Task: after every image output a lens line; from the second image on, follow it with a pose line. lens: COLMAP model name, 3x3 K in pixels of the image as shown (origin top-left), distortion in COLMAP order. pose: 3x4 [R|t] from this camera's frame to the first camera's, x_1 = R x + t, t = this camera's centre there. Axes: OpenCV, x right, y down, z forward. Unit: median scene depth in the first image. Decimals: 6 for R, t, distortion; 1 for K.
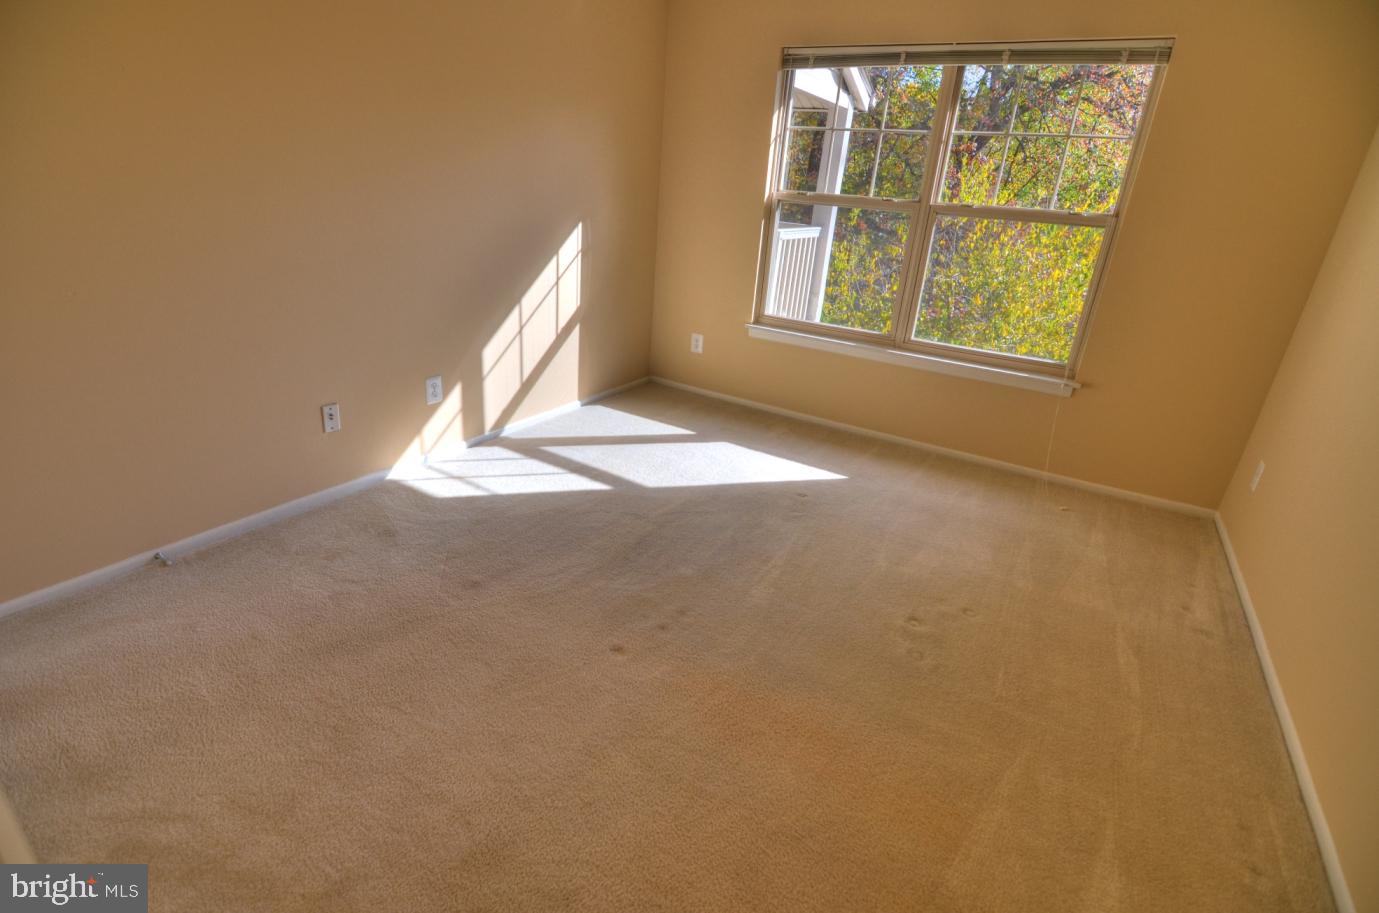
lens RADIAL K [[666.0, 0, 675.2], [0, 666.0, 462.0], [0, 0, 1]] dist [-0.004996, -0.009381]
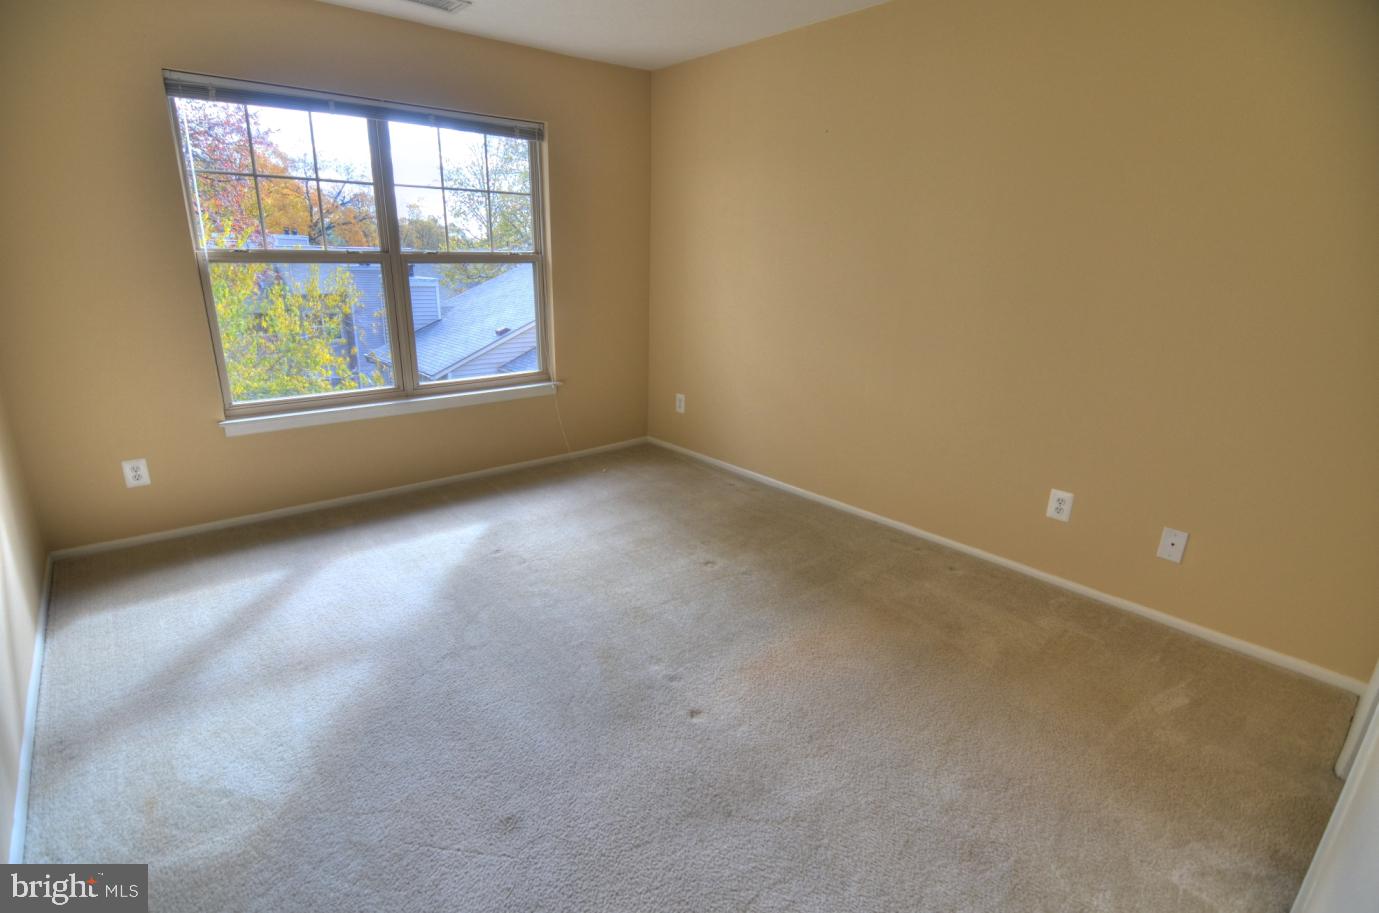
lens RADIAL K [[666.0, 0, 675.2], [0, 666.0, 462.0], [0, 0, 1]] dist [-0.004996, -0.009381]
pose [[0.323553, -0.340117, 0.882969, -0.458708], [0.375567, 0.902671, 0.210084, -0.147208], [-0.868483, 0.263640, 0.419798, 0.274788]]
